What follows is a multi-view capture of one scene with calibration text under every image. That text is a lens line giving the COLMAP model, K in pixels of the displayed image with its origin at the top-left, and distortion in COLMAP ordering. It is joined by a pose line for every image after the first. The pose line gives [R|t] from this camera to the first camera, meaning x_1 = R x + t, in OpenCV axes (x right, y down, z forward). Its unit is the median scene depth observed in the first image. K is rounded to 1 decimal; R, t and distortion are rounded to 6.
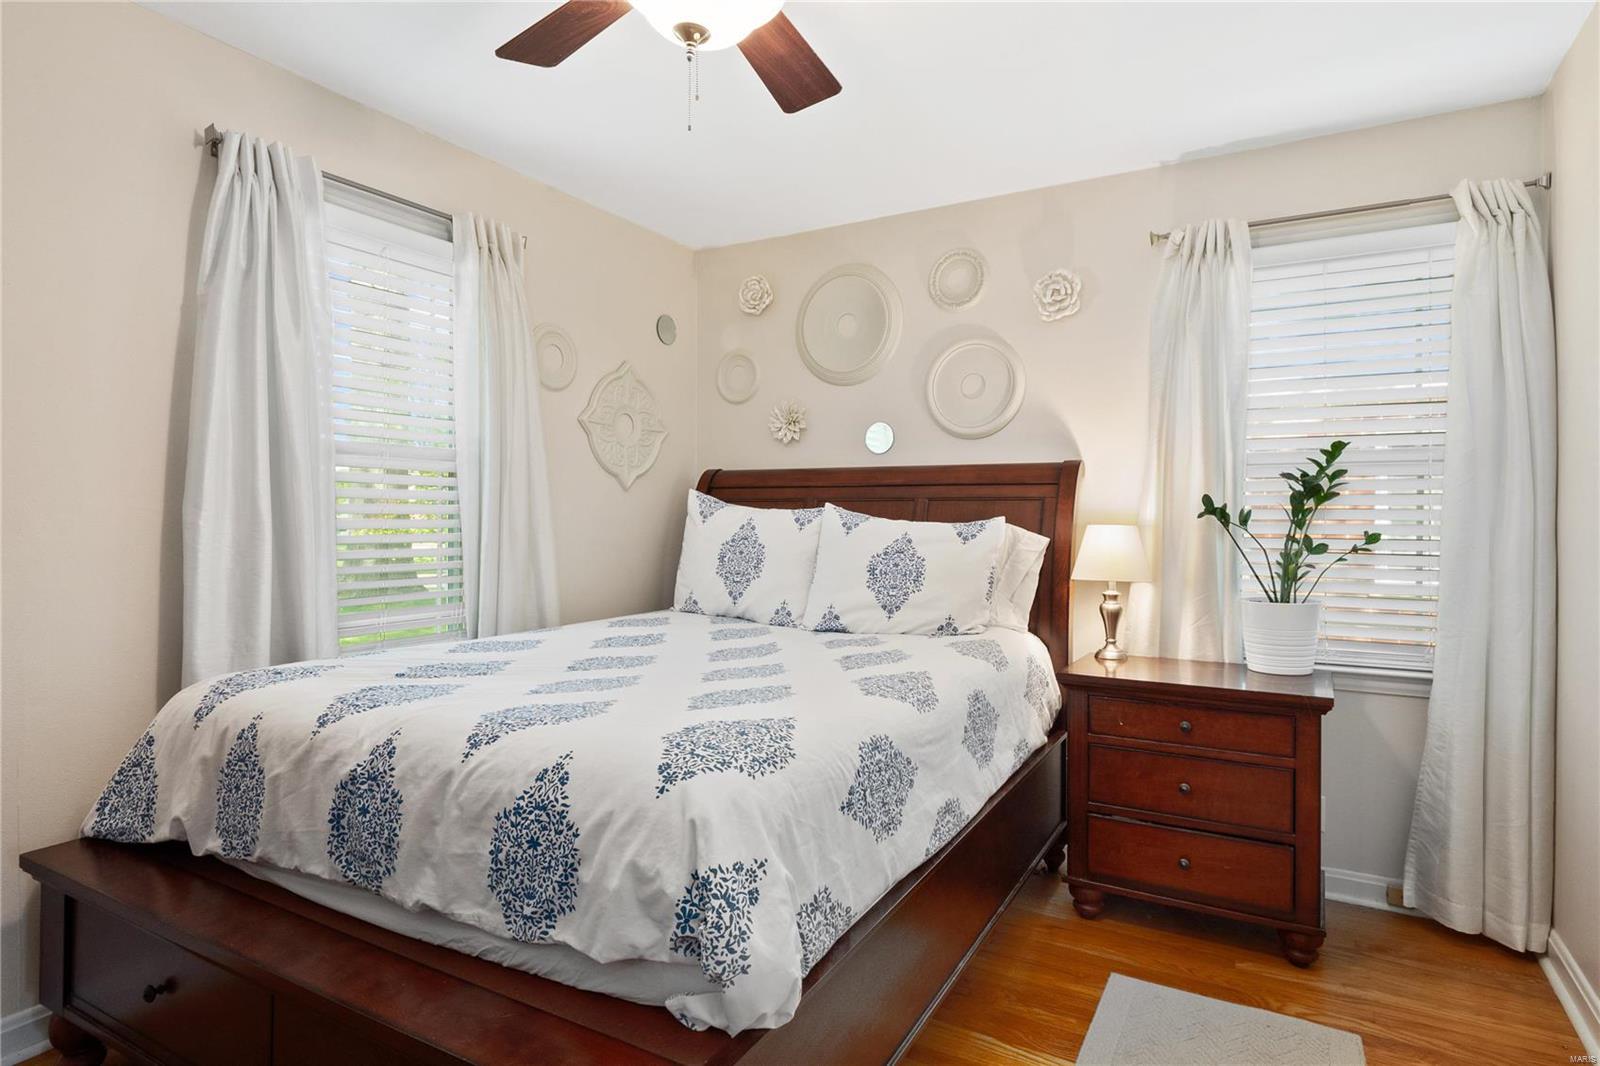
lens RADIAL K [[870.4, 0, 806.8], [0, 870.4, 519.2], [0, 0, 1]] dist [0.000066, -0.000882]
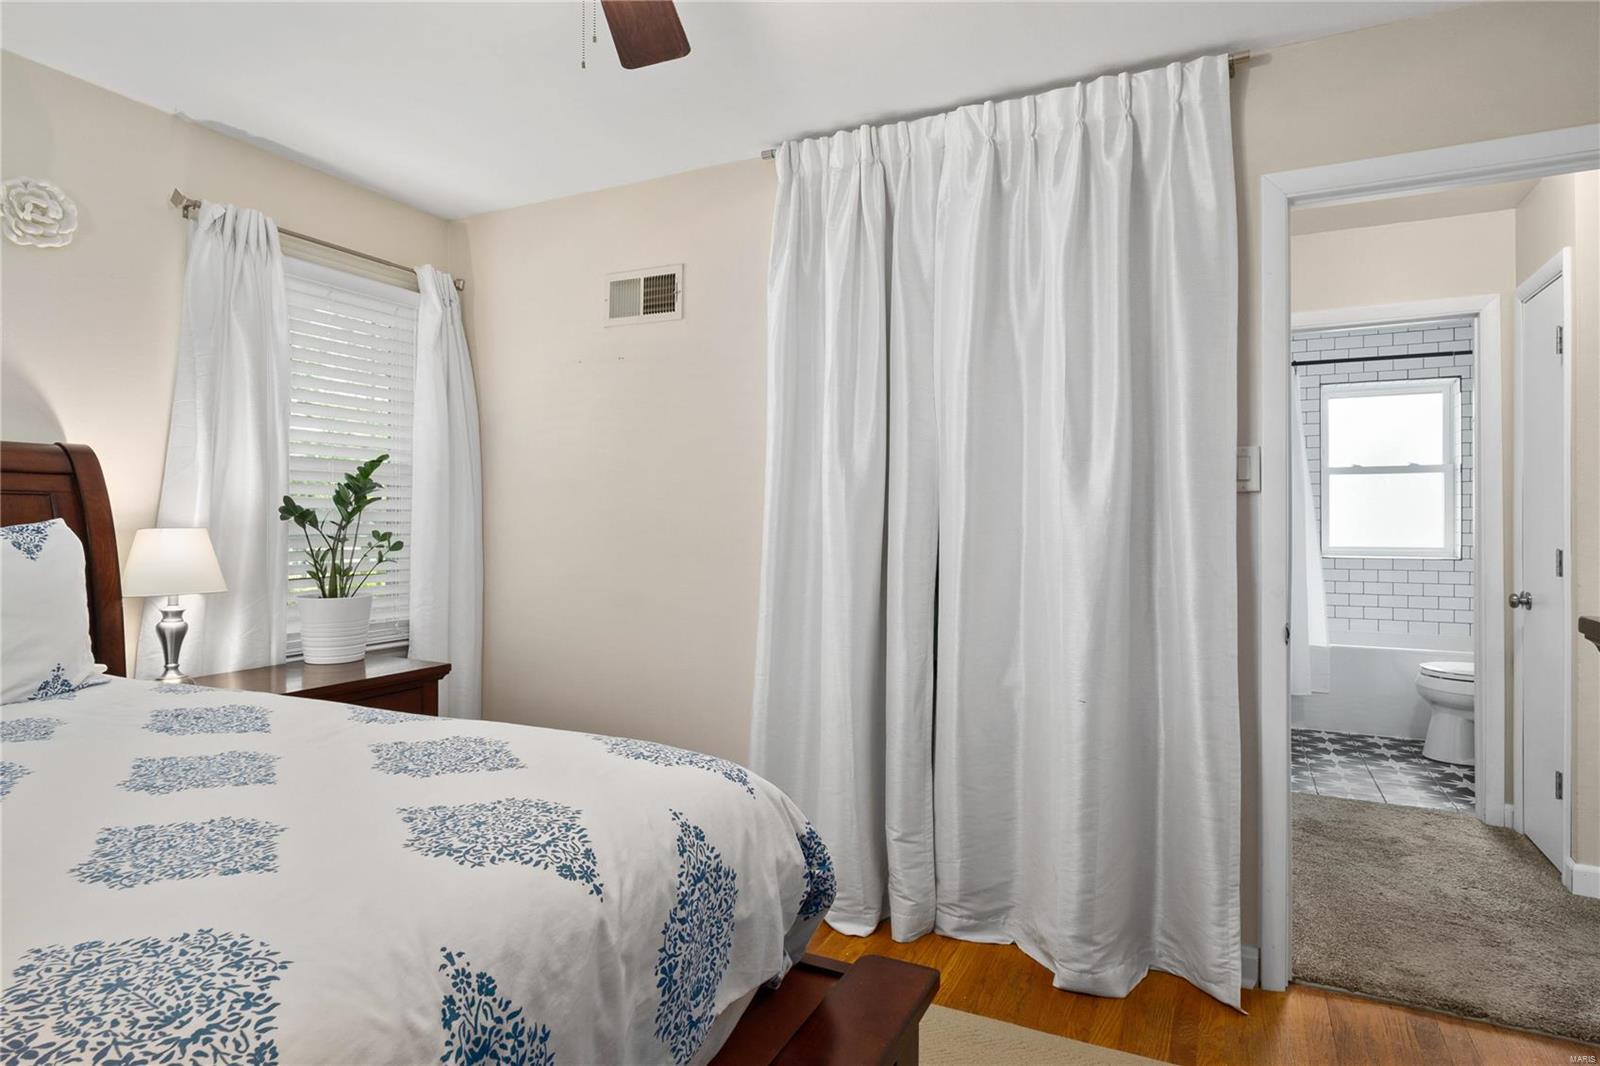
lens RADIAL K [[870.4, 0, 806.8], [0, 870.4, 519.2], [0, 0, 1]] dist [0.000066, -0.000882]
pose [[-0.066107, -0.004272, 0.997803, -0.577237], [-0.001459, 0.999990, 0.004184, -0.007159], [-0.997811, -0.001180, -0.066112, 0.483493]]
